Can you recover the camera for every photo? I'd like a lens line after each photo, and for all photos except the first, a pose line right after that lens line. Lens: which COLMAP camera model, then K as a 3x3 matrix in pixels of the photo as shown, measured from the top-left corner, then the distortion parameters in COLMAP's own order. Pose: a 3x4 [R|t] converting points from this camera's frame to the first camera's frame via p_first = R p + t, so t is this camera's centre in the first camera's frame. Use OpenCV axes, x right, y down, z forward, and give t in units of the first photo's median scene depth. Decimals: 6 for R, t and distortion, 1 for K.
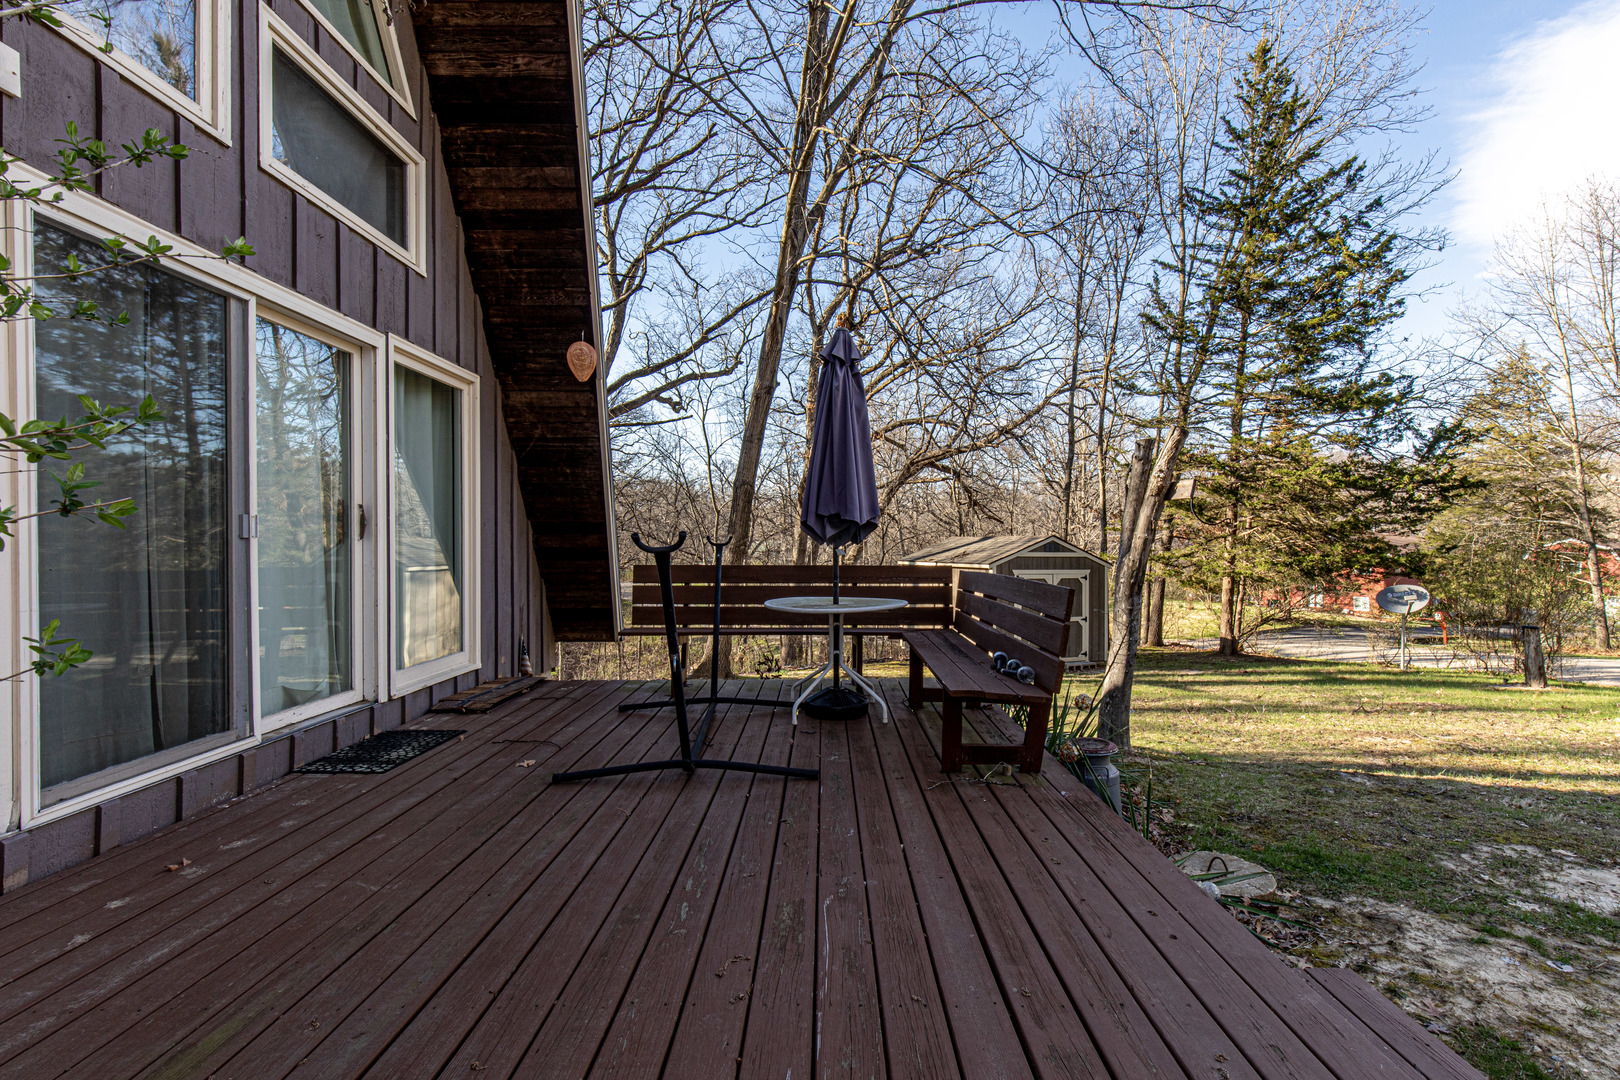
lens RADIAL K [[746.0, 0, 809.0], [0, 746.0, 544.3], [0, 0, 1]] dist [0.000030, -0.000012]
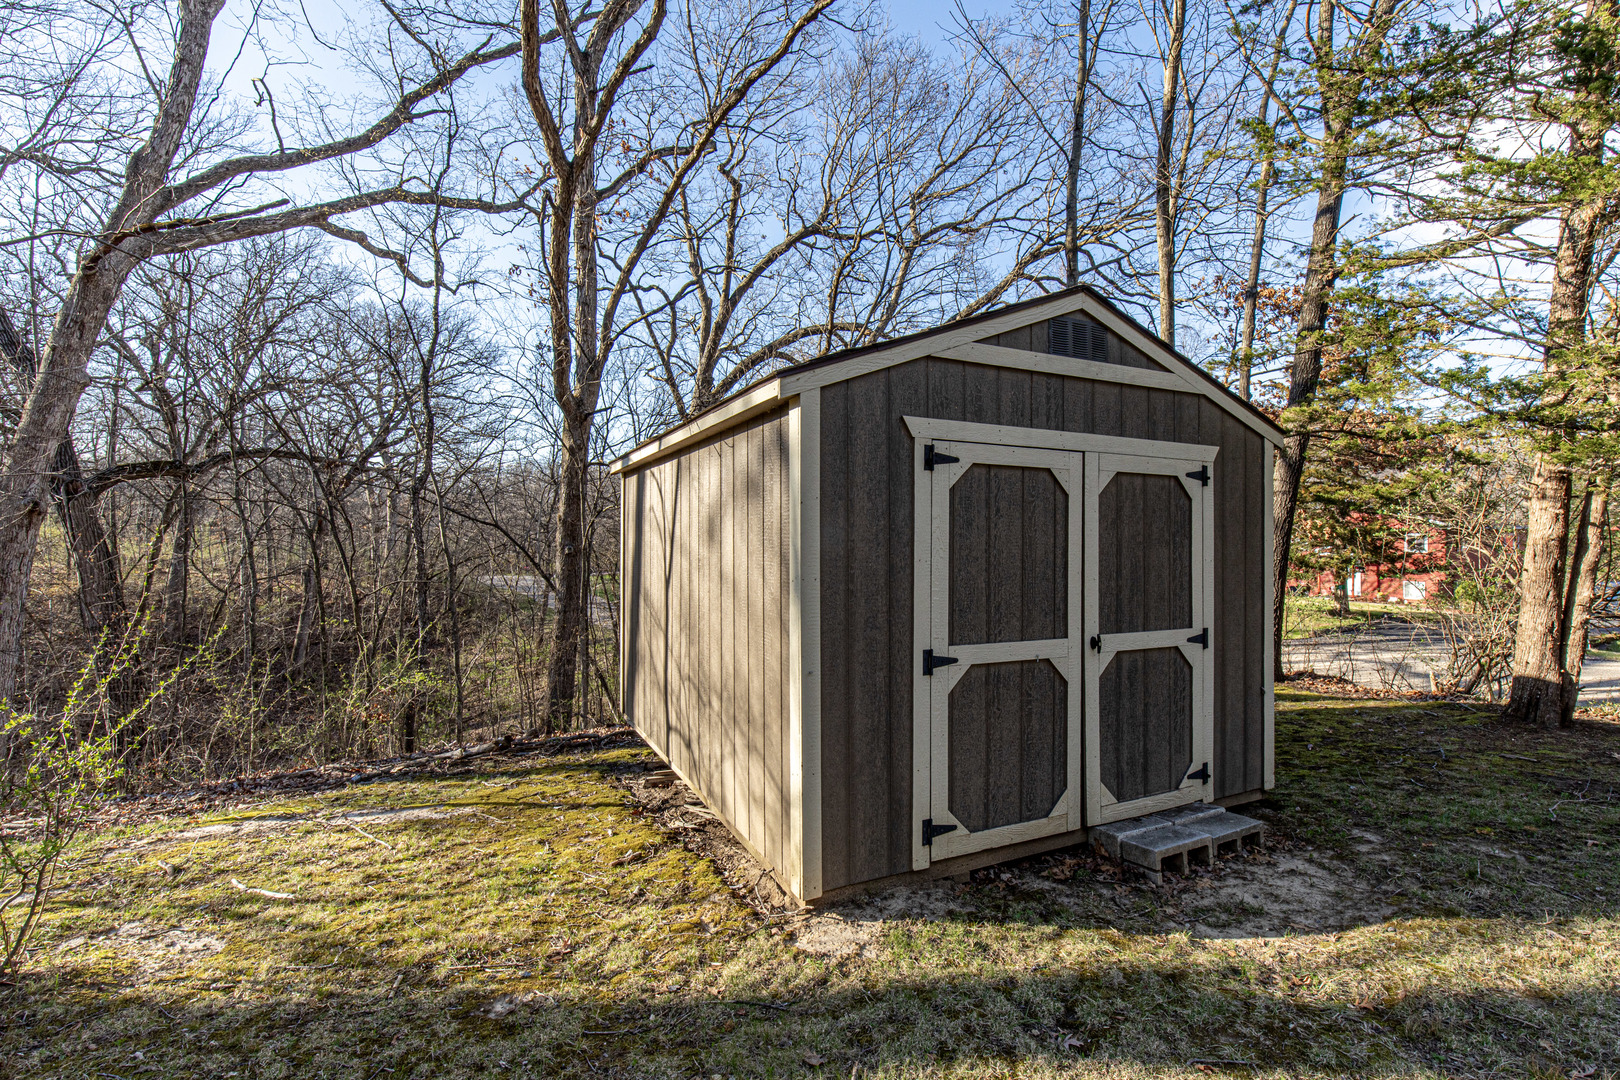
lens RADIAL K [[746.0, 0, 811.1], [0, 746.0, 540.5], [0, 0, 1]] dist [0.000030, -0.000012]
pose [[0.998872, -0.004995, 0.047225, 0.224720], [0.004832, 0.999982, 0.003560, 0.065628], [-0.047242, -0.003327, 0.998878, 0.751398]]
